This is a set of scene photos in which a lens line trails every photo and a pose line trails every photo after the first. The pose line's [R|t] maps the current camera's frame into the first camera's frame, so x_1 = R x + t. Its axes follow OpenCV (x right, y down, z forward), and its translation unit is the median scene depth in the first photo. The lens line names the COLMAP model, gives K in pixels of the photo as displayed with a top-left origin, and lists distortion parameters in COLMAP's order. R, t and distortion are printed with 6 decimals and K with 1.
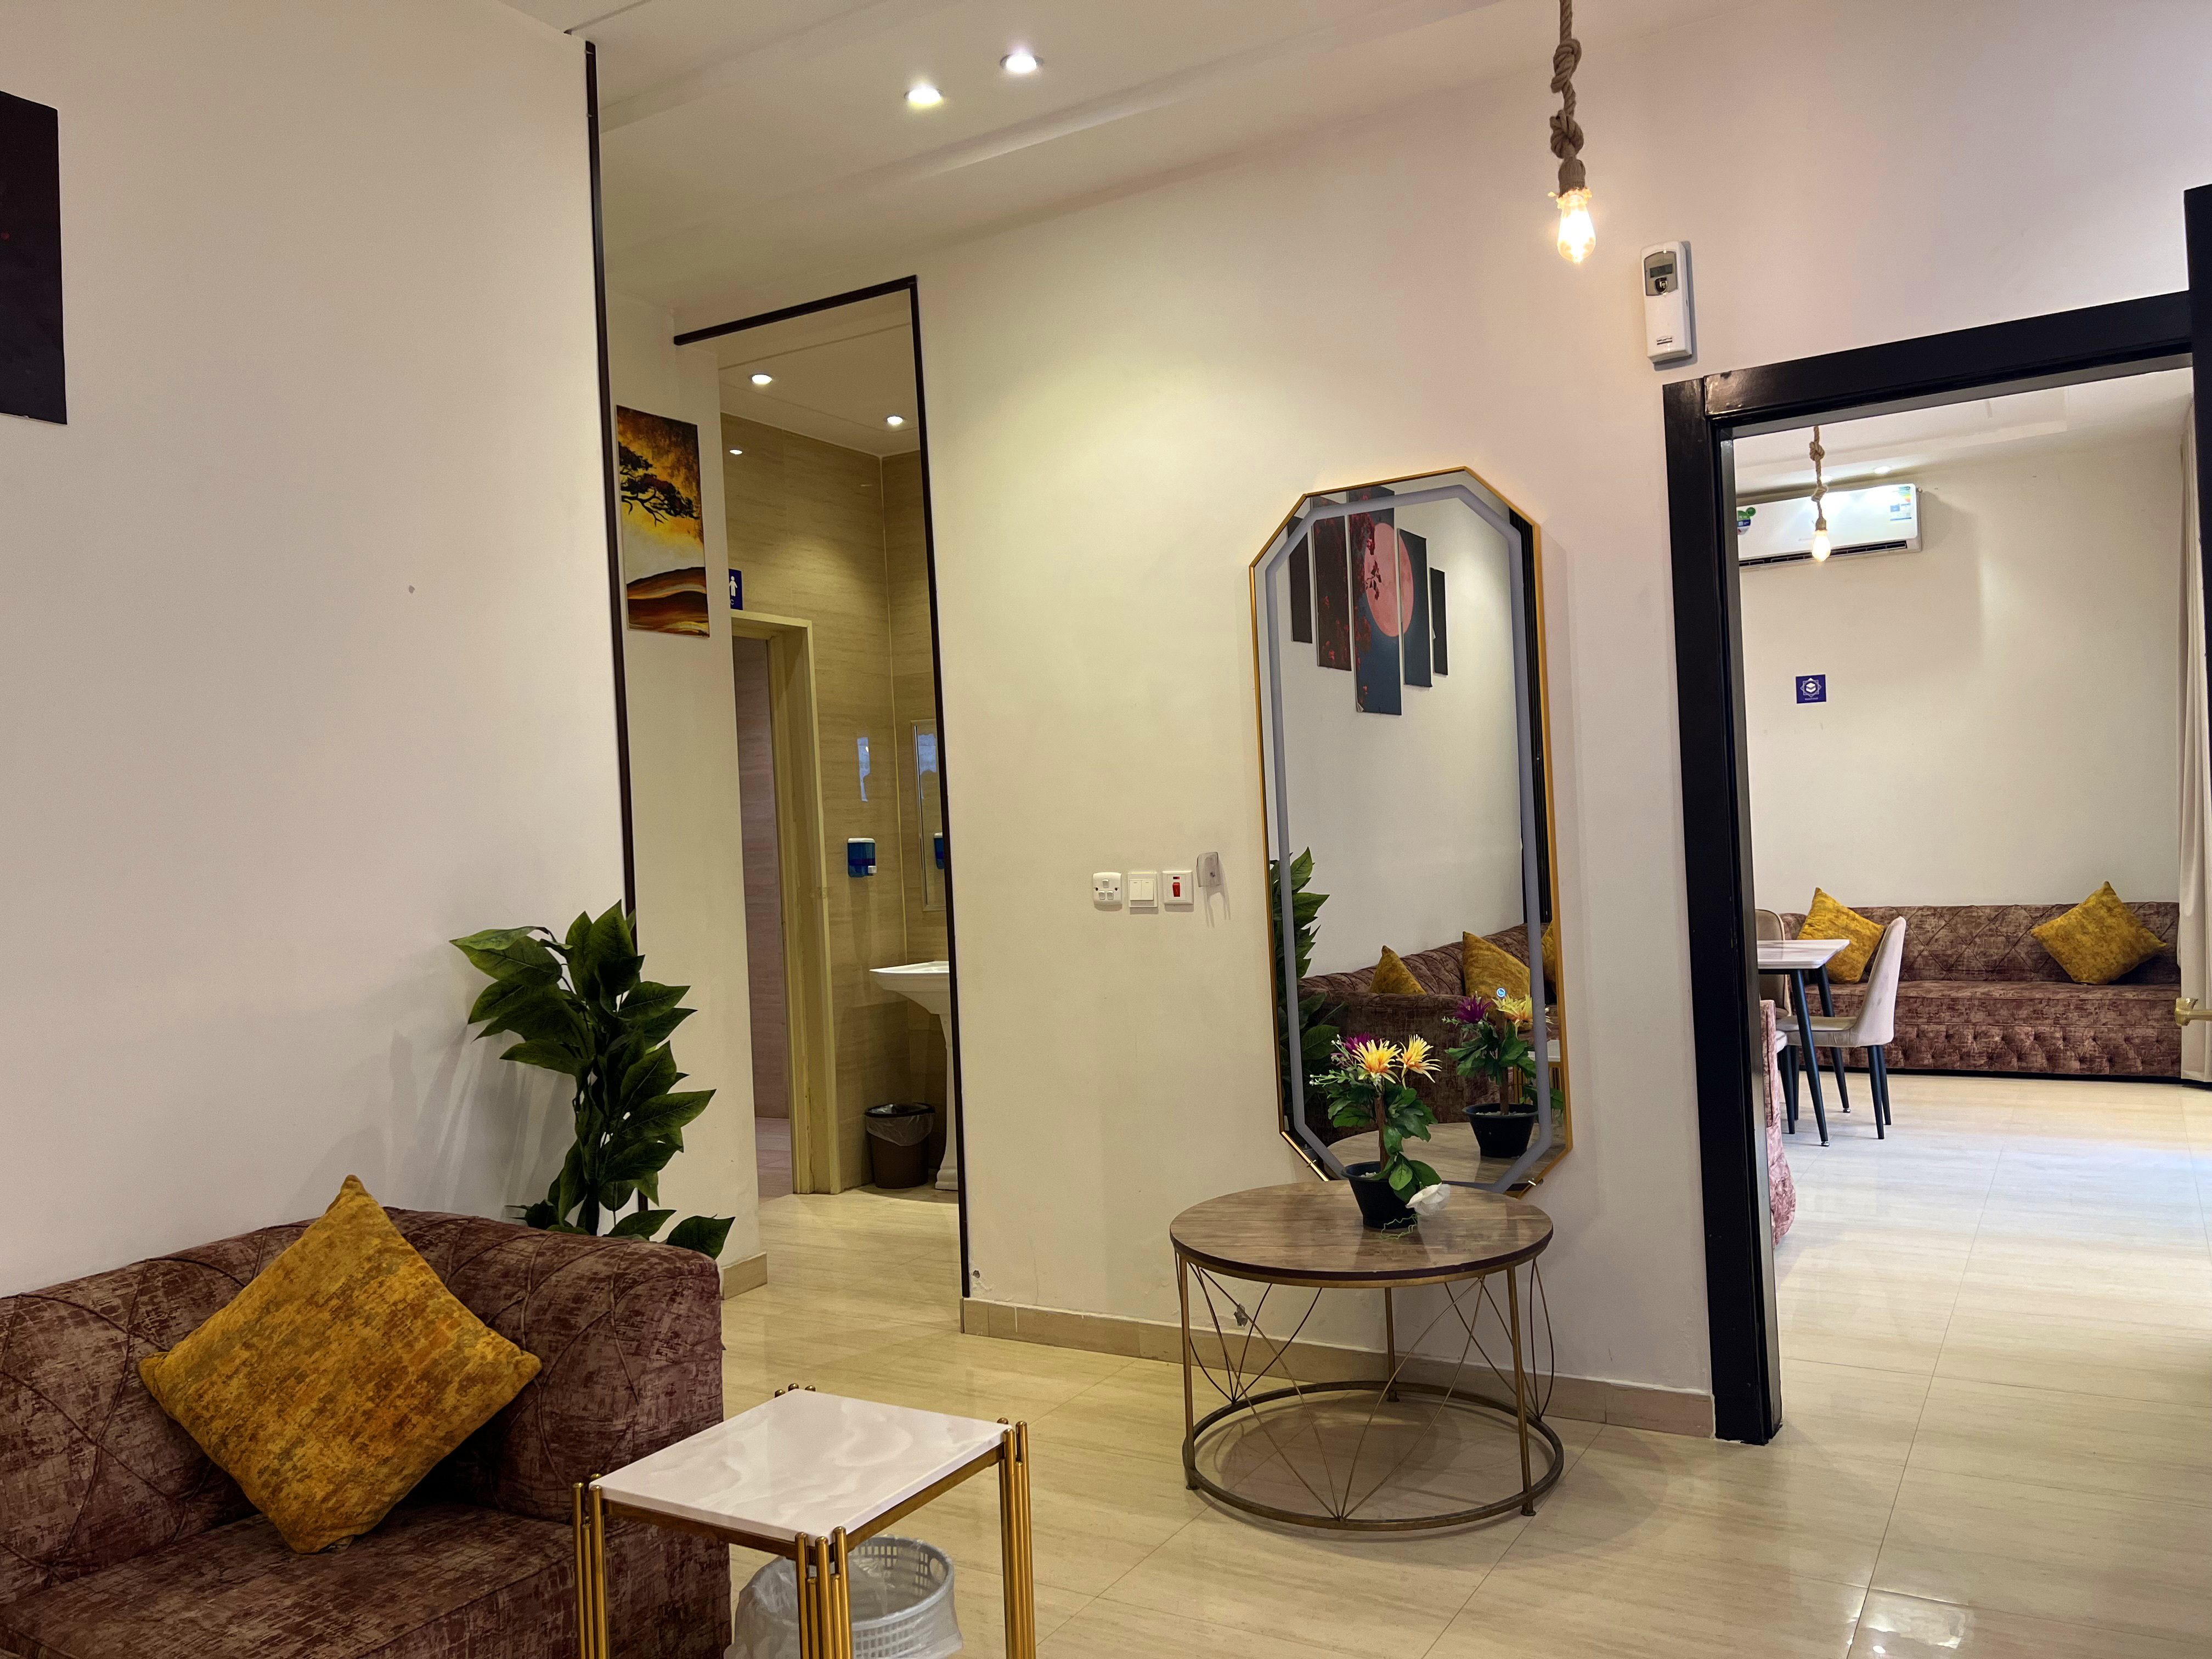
lens RADIAL K [[1663.4, 0, 1118.2], [0, 1663.4, 834.1], [0, 0, 1]] dist [0.062014, -0.064829]
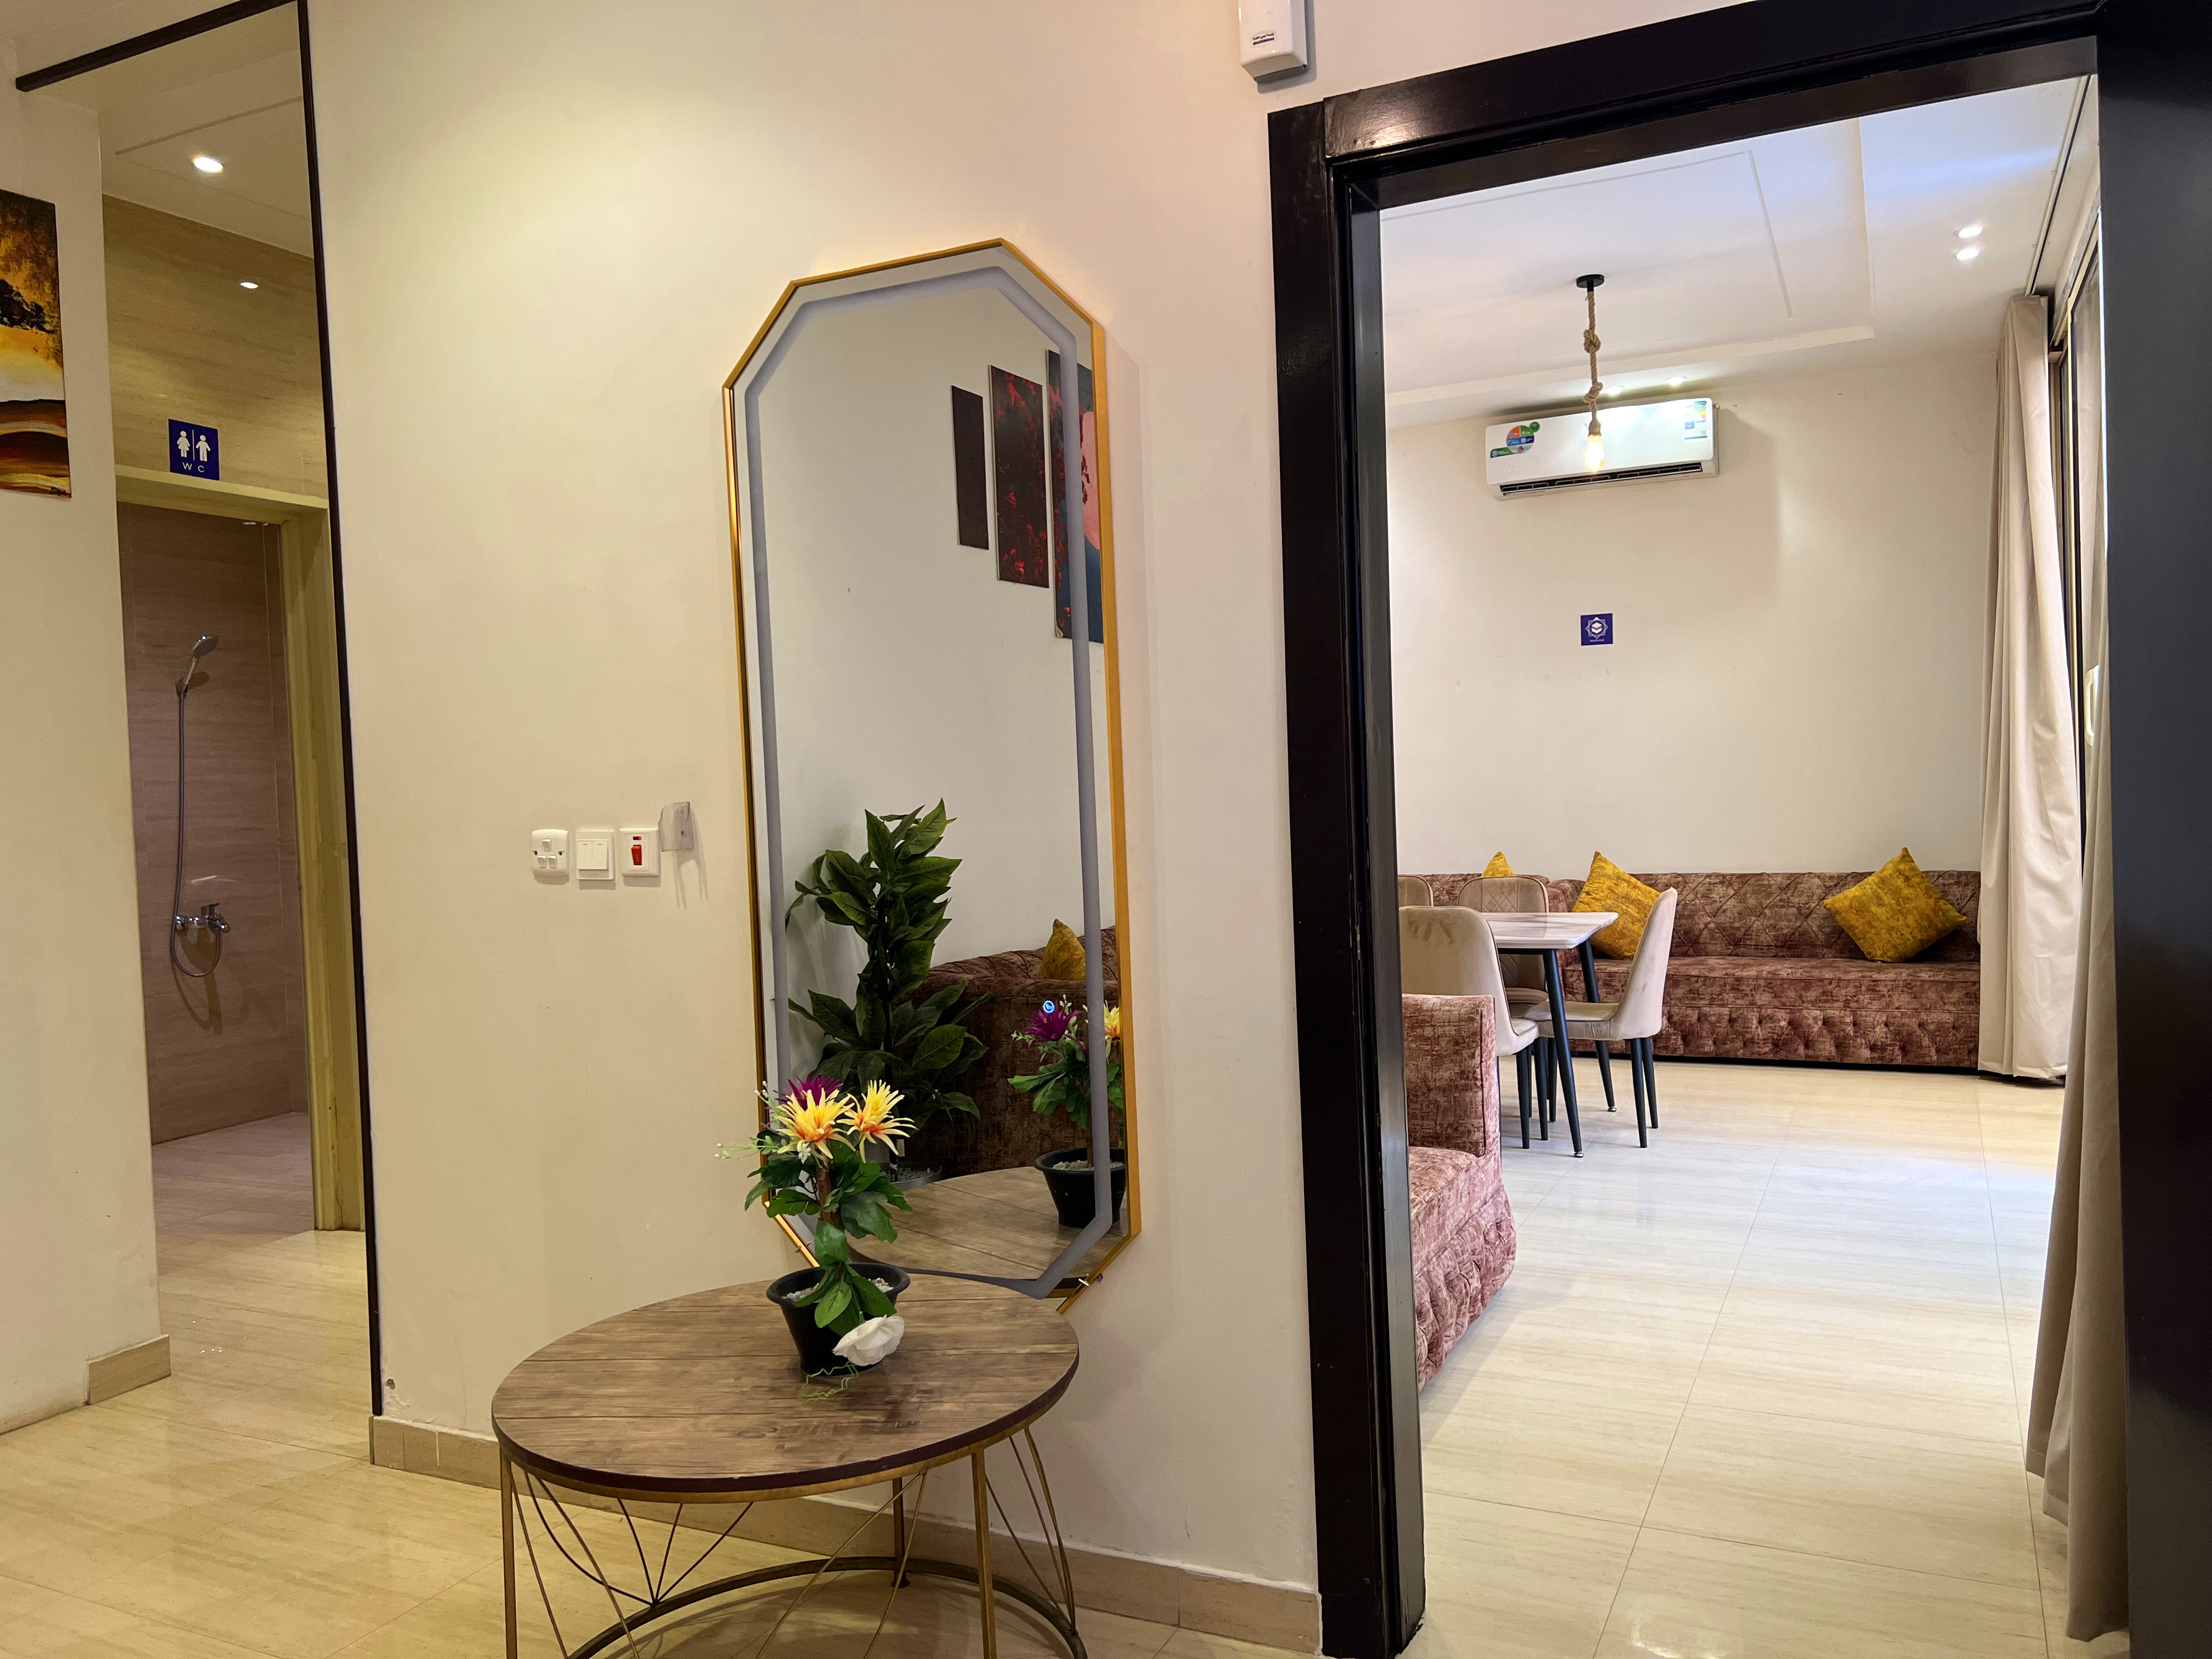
lens RADIAL K [[1666.5, 0, 1127.4], [0, 1666.5, 830.1], [0, 0, 1]] dist [0.049850, -0.060958]
pose [[0.995984, 0.009479, 0.089031, 0.128437], [-0.011680, 0.999638, 0.024239, 0.002569], [-0.088769, -0.025182, 0.995734, 0.199648]]
